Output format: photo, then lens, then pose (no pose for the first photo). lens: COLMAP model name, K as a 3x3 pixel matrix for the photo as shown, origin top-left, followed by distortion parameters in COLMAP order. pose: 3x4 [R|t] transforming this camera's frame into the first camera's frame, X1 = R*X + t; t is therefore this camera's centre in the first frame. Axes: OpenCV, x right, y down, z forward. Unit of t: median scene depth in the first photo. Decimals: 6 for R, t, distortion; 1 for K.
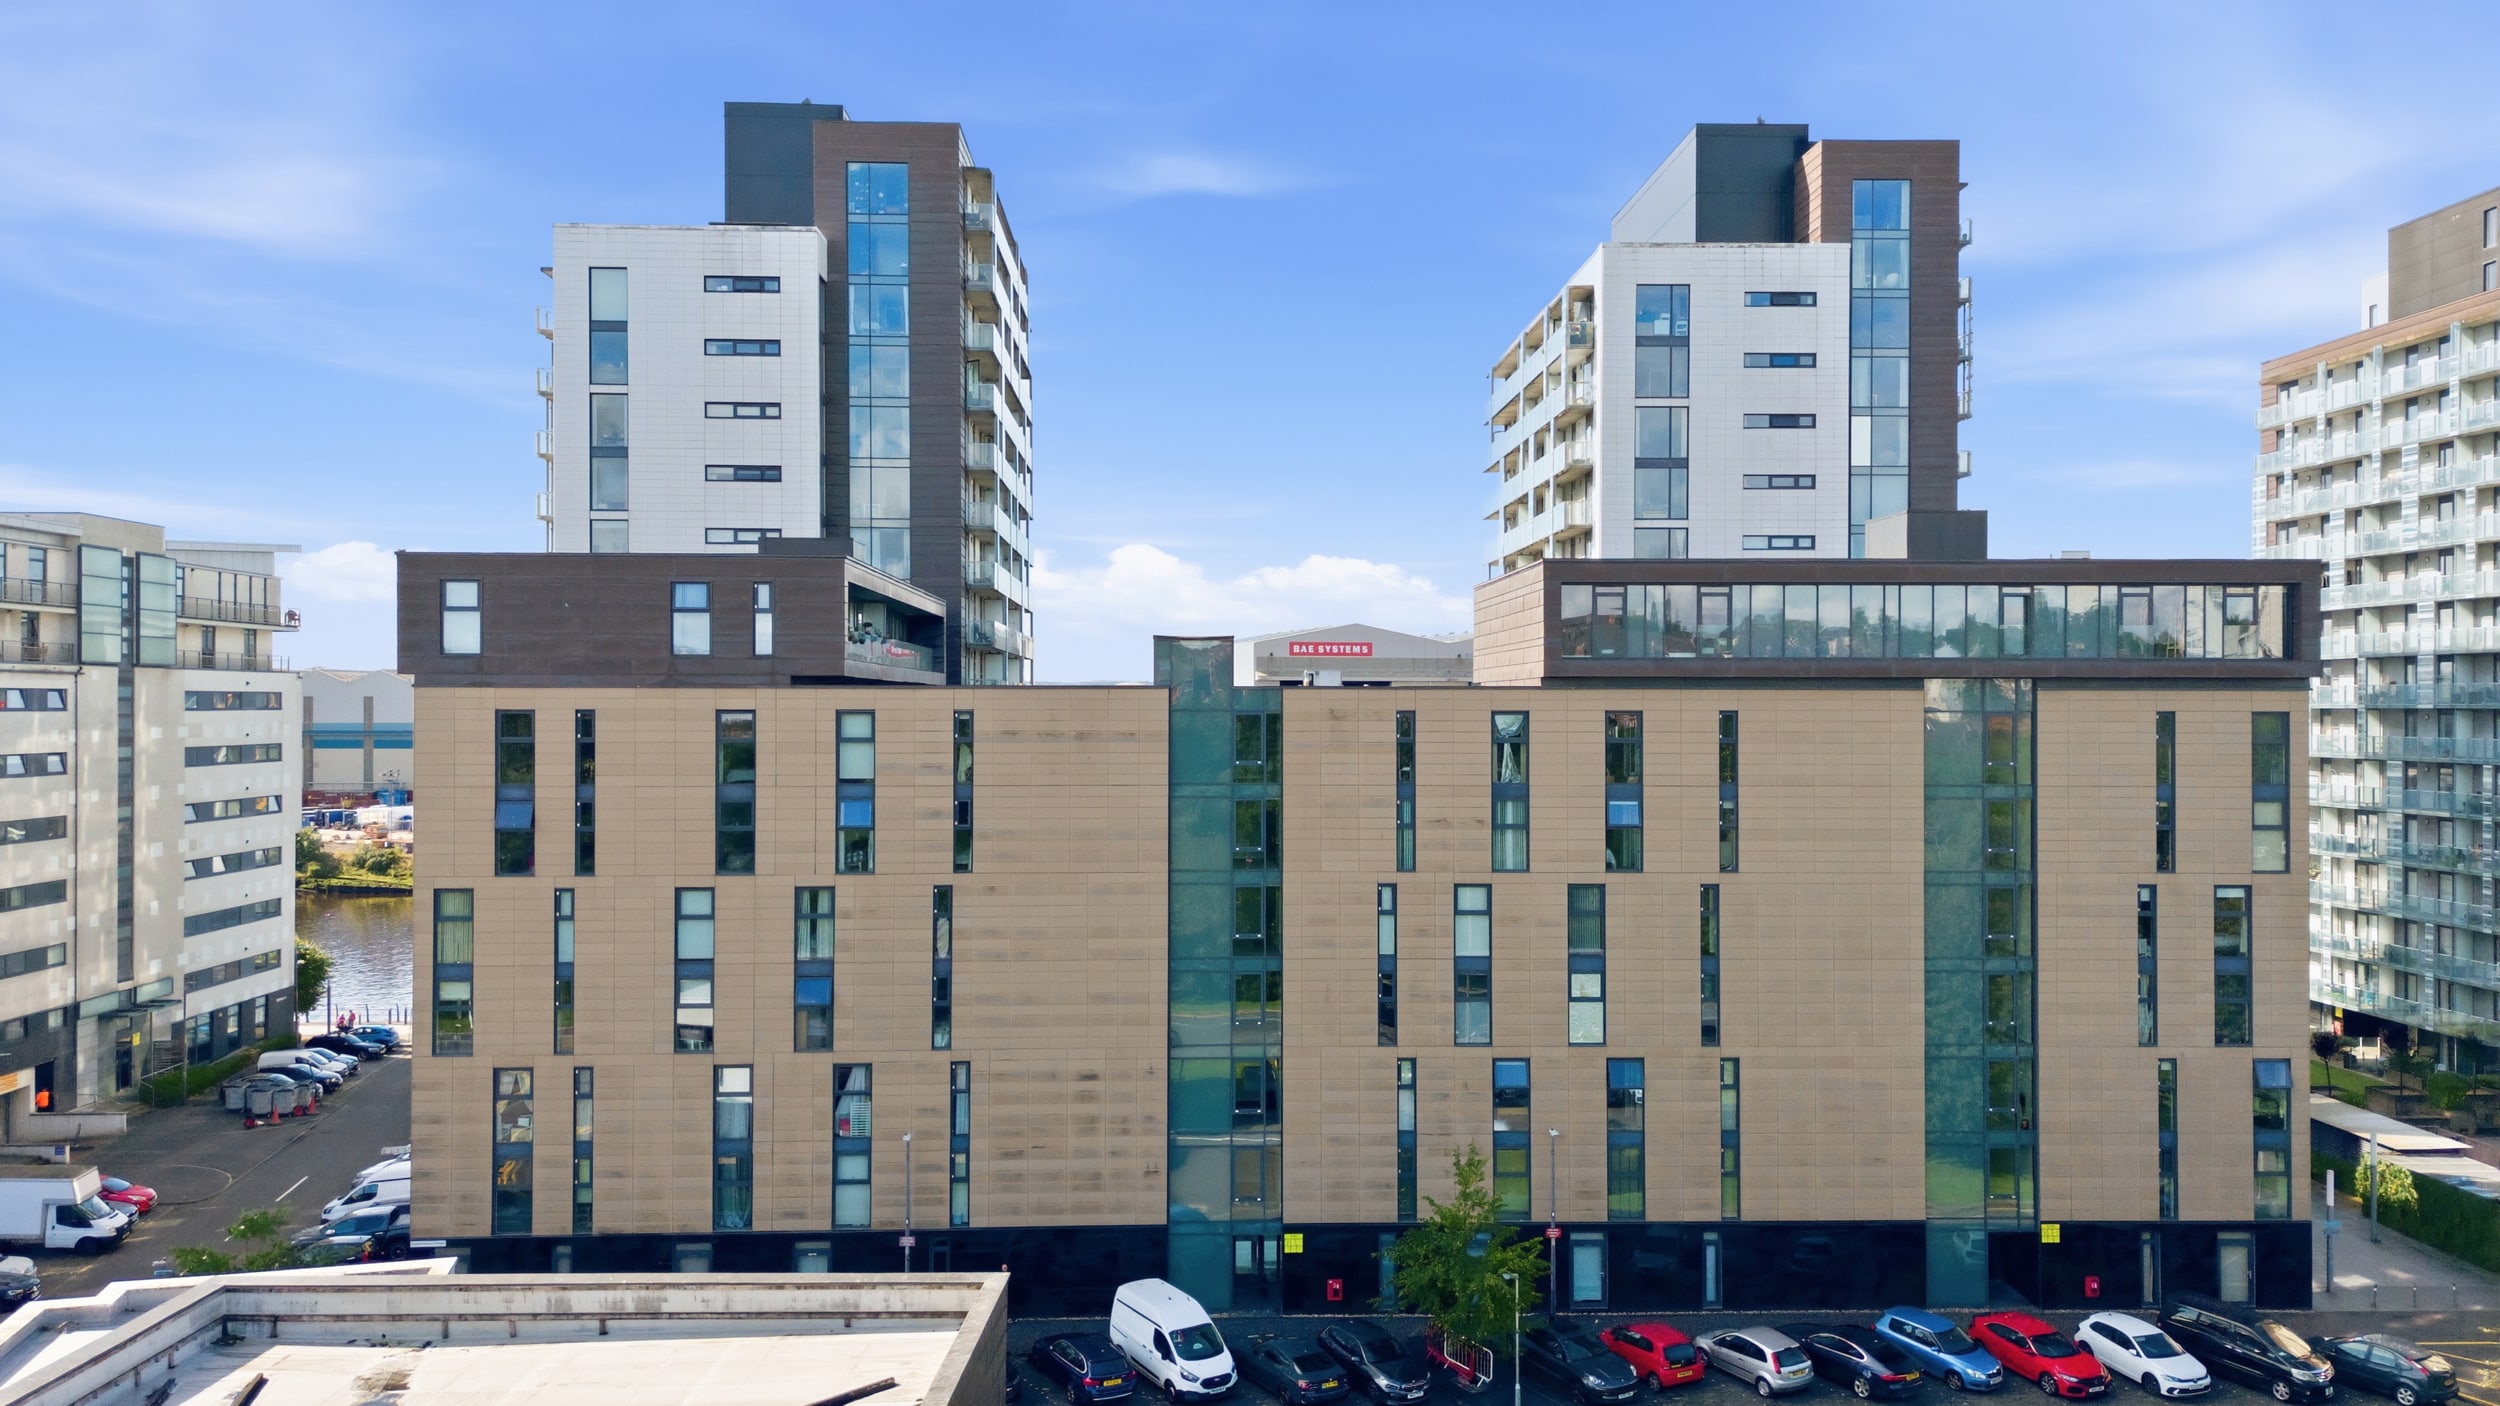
lens RADIAL K [[1864.2, 0, 1260.2], [0, 1864.2, 712.7], [0, 0, 1]] dist [0.028900, -0.009446]
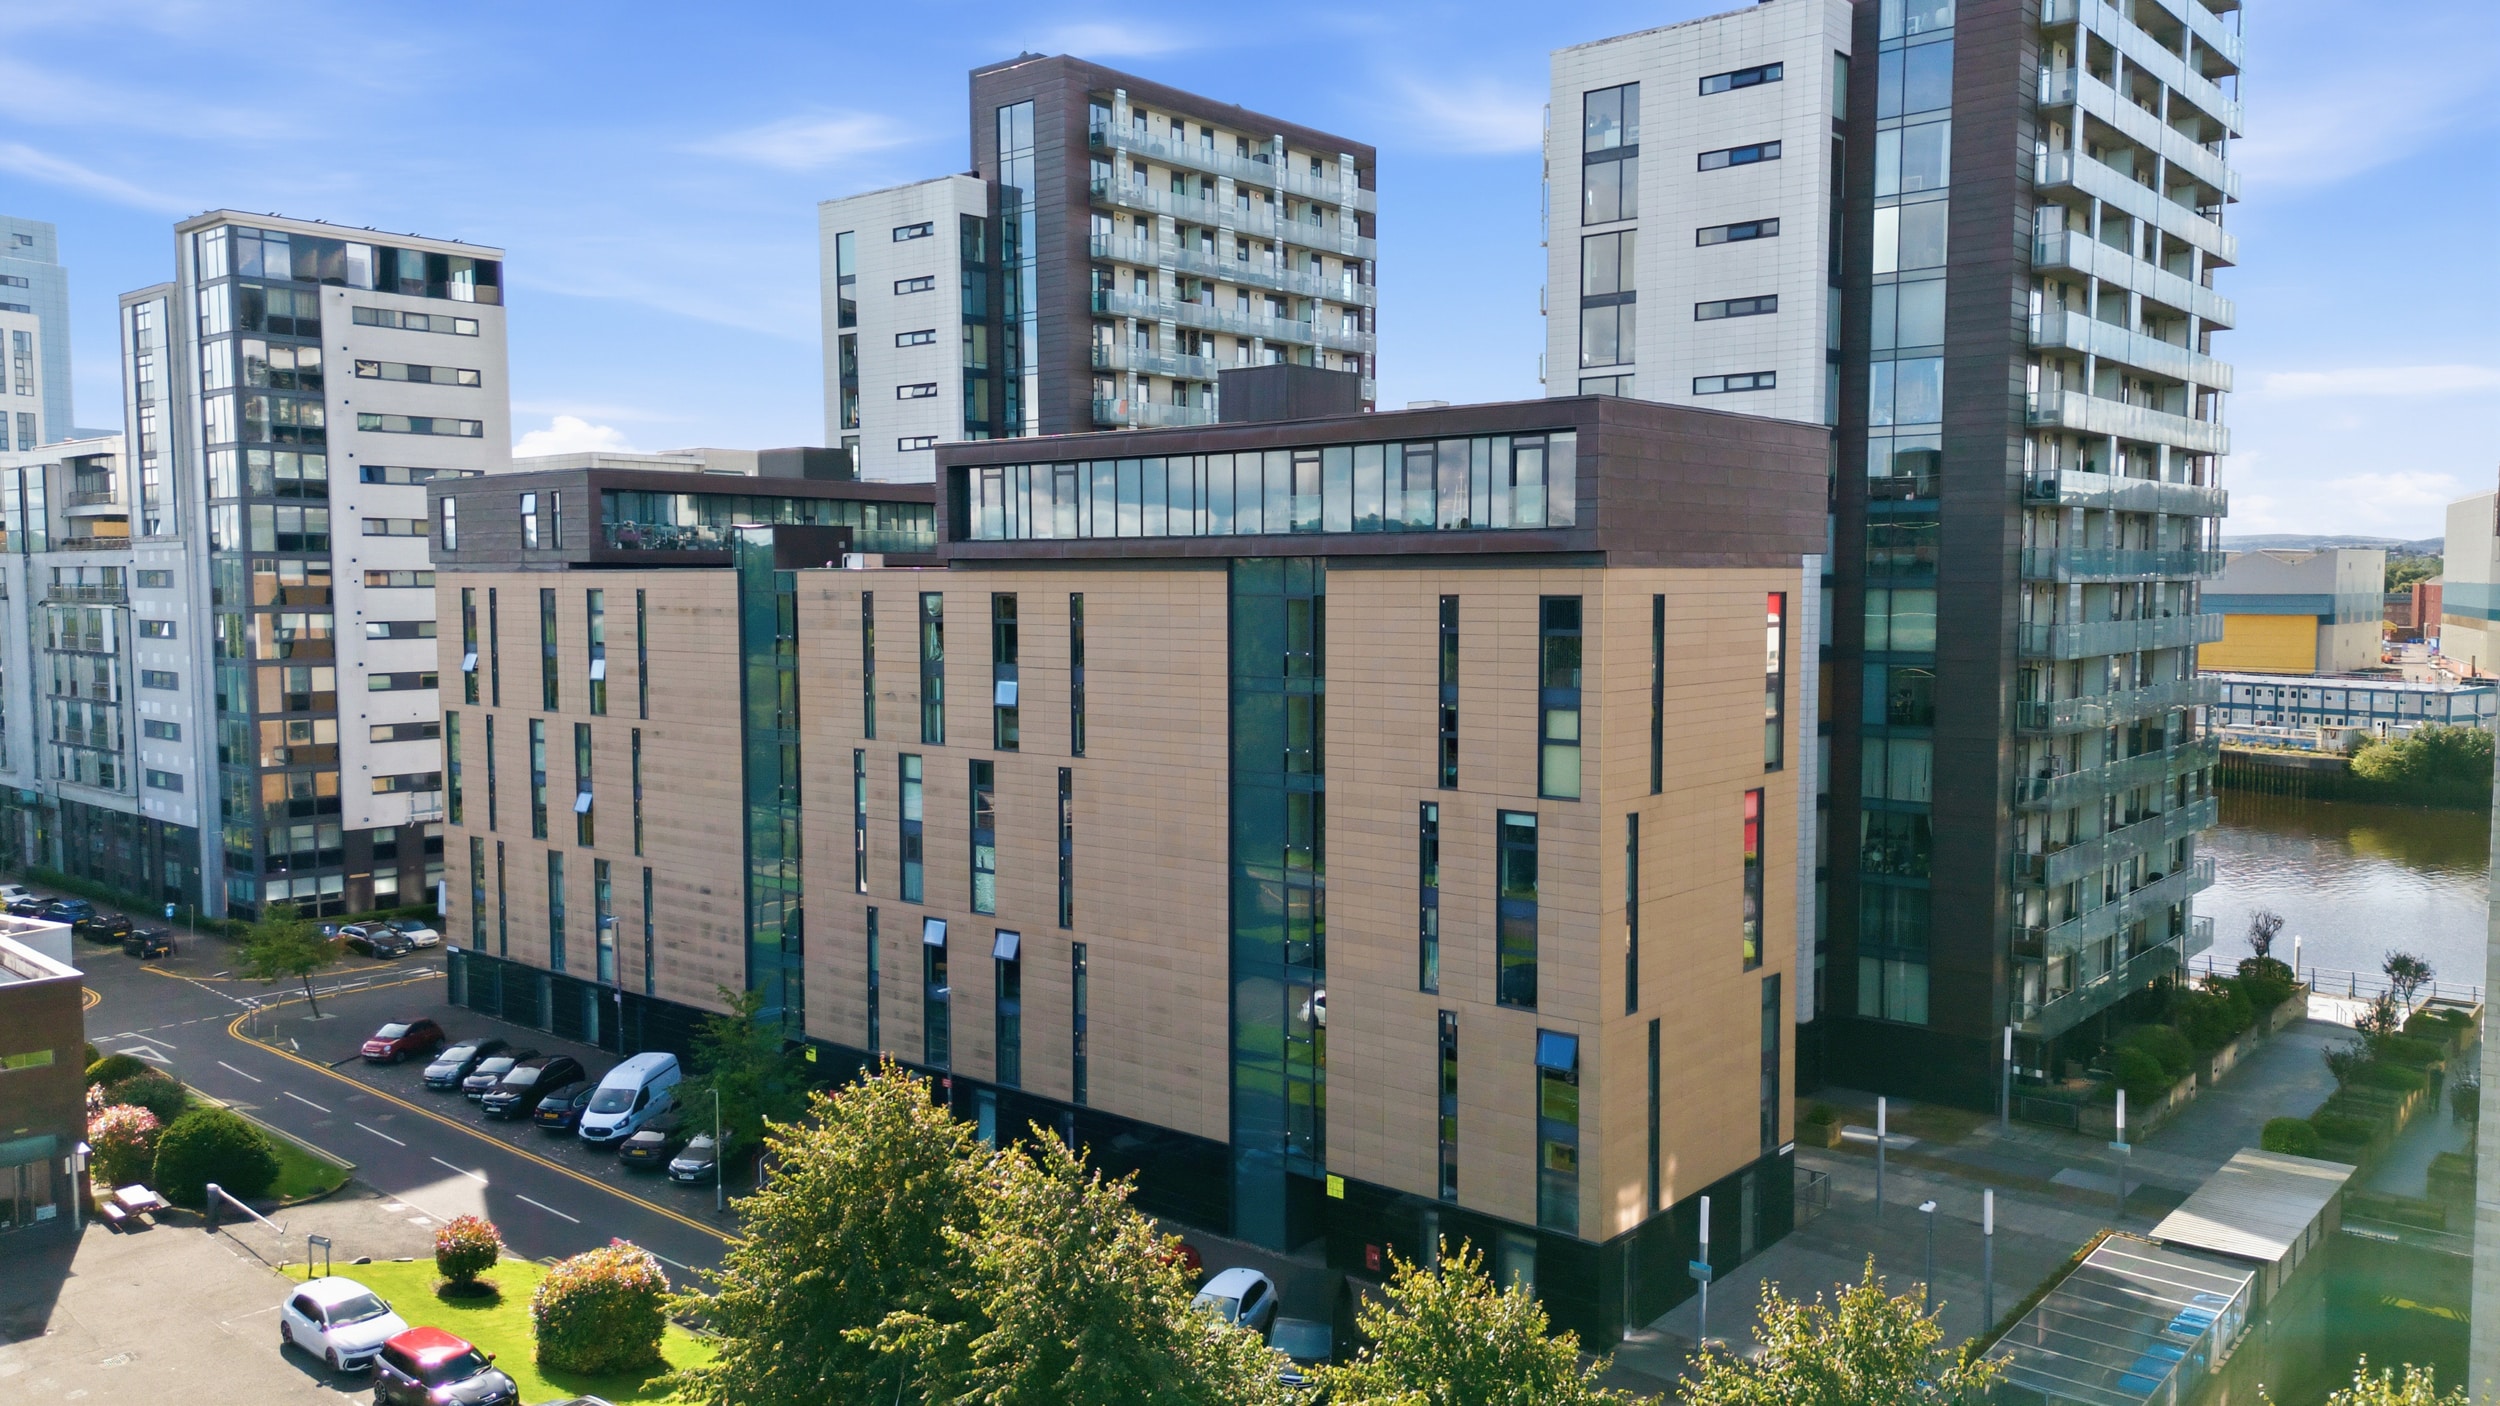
lens RADIAL K [[1864.2, 0, 1268.6], [0, 1864.2, 687.0], [0, 0, 1]] dist [0.028900, -0.009446]
pose [[0.743113, 0.037148, -0.668134, 0.974462], [0.007306, 0.997948, 0.063612, -0.012871], [0.669126, -0.052153, 0.741317, 0.339844]]
